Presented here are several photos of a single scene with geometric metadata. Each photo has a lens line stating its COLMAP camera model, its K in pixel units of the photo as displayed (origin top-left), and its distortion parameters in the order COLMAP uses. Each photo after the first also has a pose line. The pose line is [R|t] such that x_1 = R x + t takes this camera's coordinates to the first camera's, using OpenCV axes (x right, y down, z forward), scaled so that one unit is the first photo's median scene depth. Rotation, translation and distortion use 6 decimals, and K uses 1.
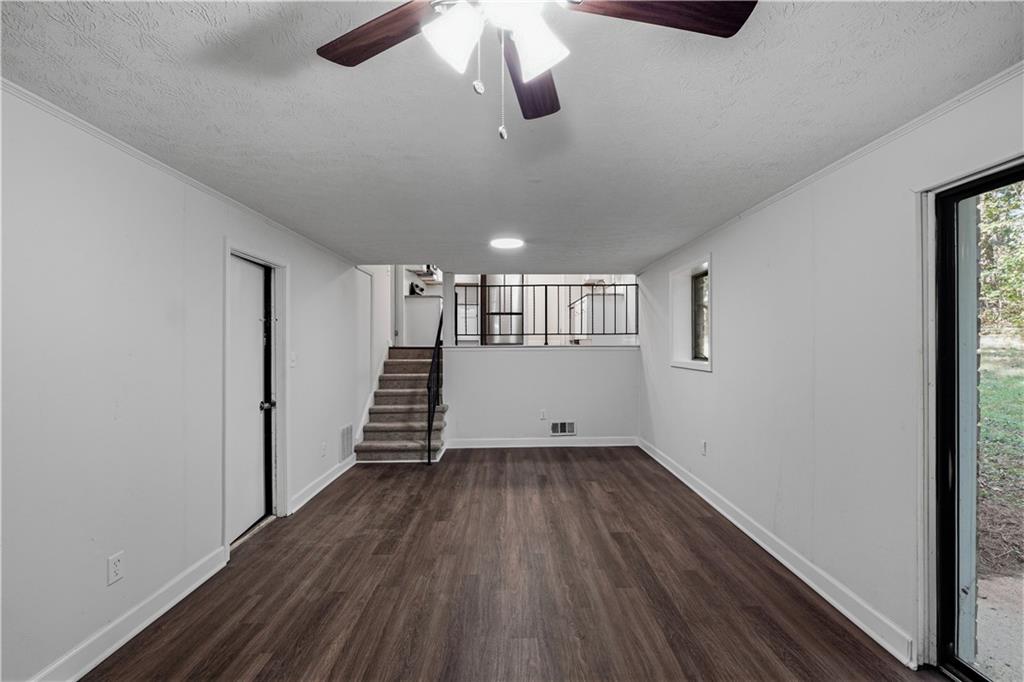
lens RADIAL K [[482.2, 0, 514.0], [0, 482.2, 347.6], [0, 0, 1]] dist [-0.000310, -0.000070]
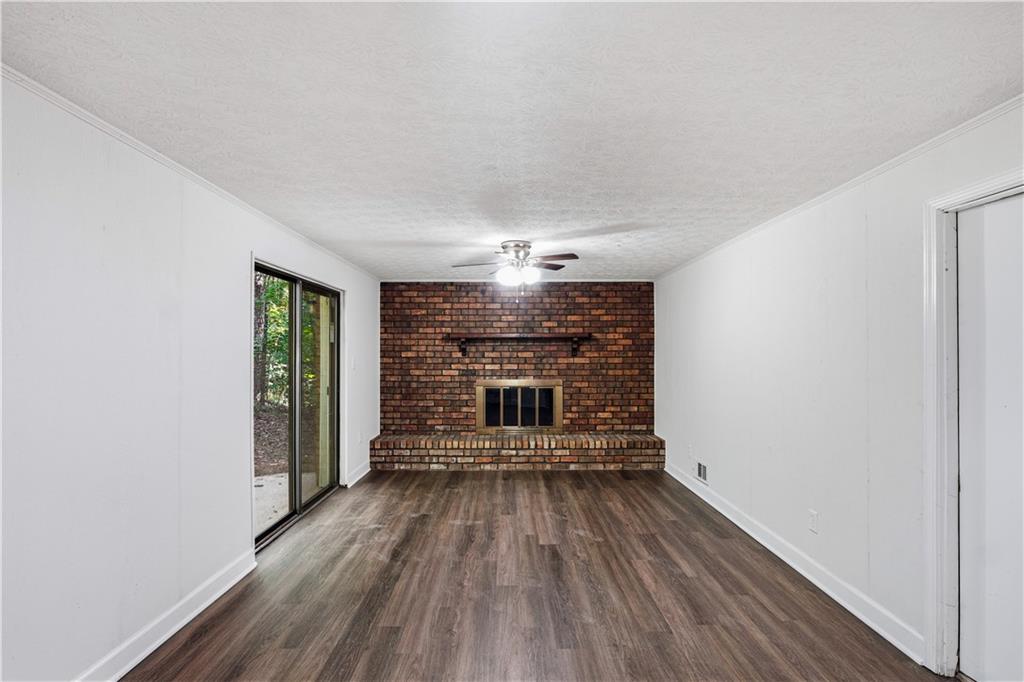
lens RADIAL K [[482.2, 0, 514.0], [0, 482.2, 347.6], [0, 0, 1]] dist [-0.000310, -0.000070]
pose [[-0.999991, 0.002387, 0.003579, -0.003566], [0.002377, 0.999994, -0.002676, -0.017858], [-0.003585, -0.002668, -0.999990, 1.945157]]
